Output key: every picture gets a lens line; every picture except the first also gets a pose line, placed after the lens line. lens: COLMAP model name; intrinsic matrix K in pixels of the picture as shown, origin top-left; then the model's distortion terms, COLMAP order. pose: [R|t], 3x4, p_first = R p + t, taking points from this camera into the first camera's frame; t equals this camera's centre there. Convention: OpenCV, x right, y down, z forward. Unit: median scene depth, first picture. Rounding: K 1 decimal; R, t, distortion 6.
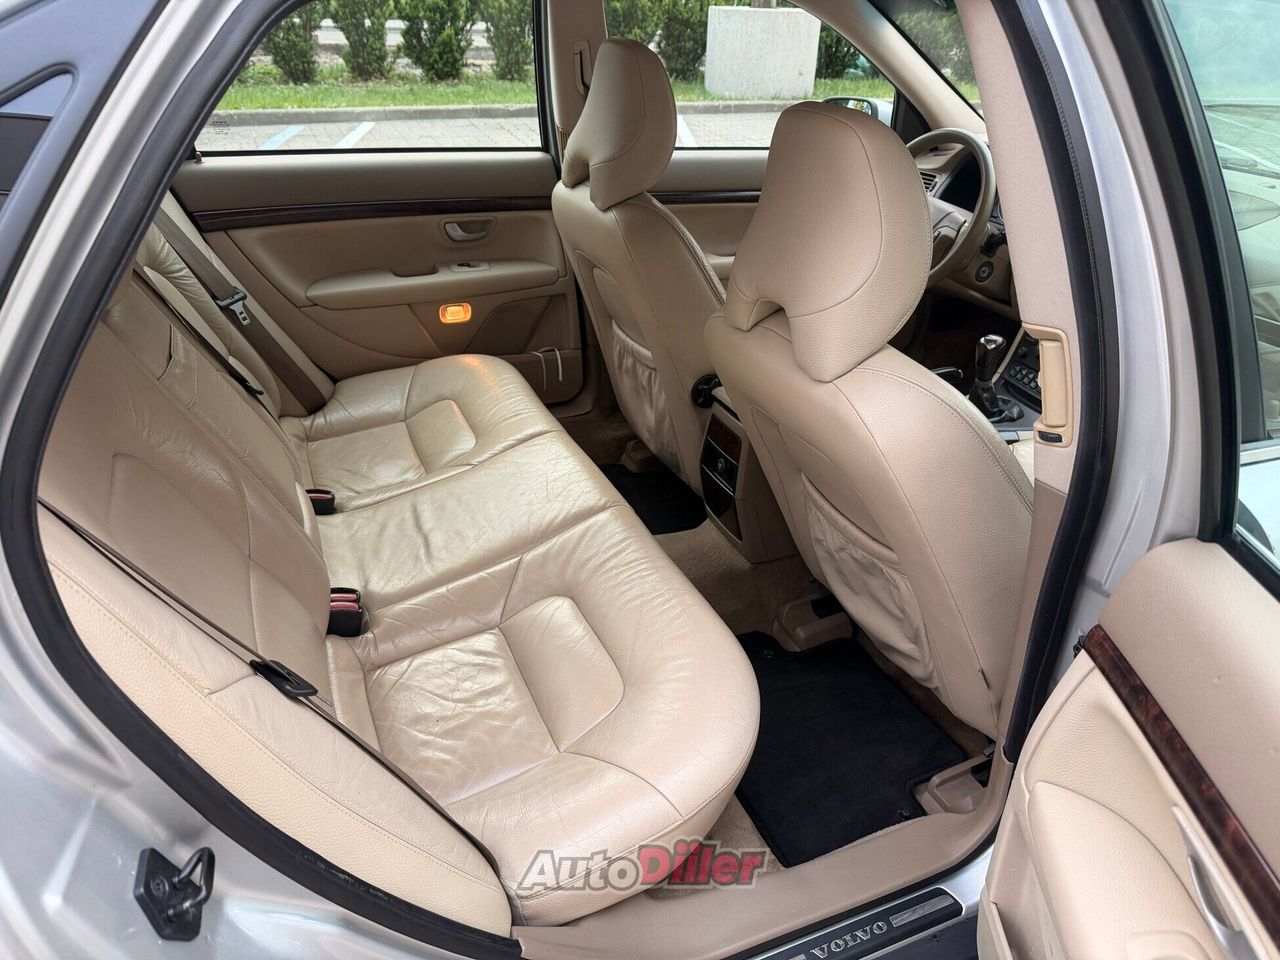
lens RADIAL K [[1008.7, 0, 592.5], [0, 1008.7, 507.3], [0, 0, 1]] dist [0.264601, -0.501900]
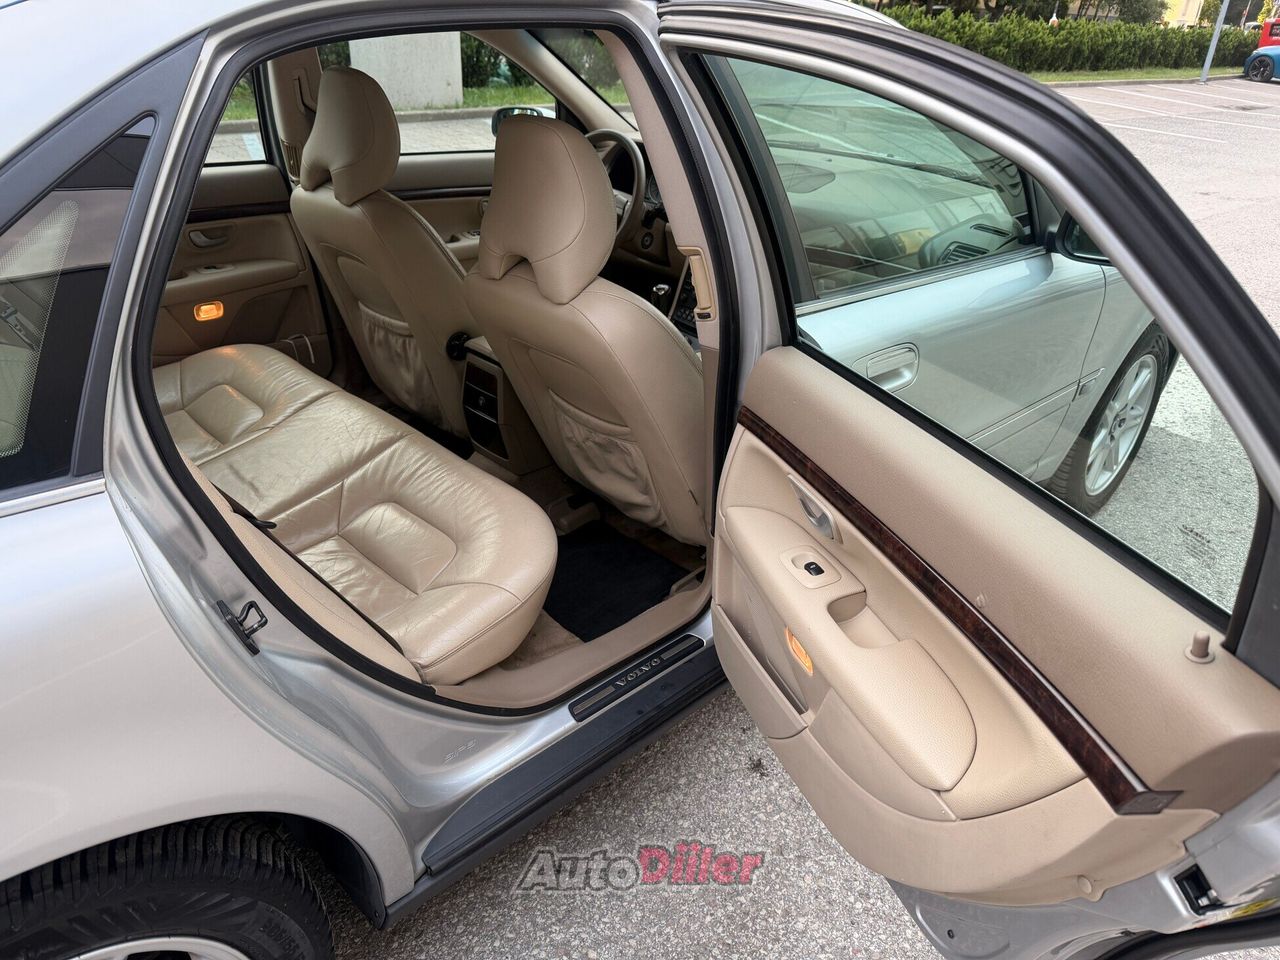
lens RADIAL K [[915.8, 0, 639.5], [0, 915.8, 477.0], [0, 0, 1]] dist [0.004222, -0.009308]
pose [[0.937649, -0.157935, 0.309631, -0.053399], [0.156112, 0.987258, 0.030823, 0.045570], [-0.310553, 0.019436, 0.950357, -0.124714]]
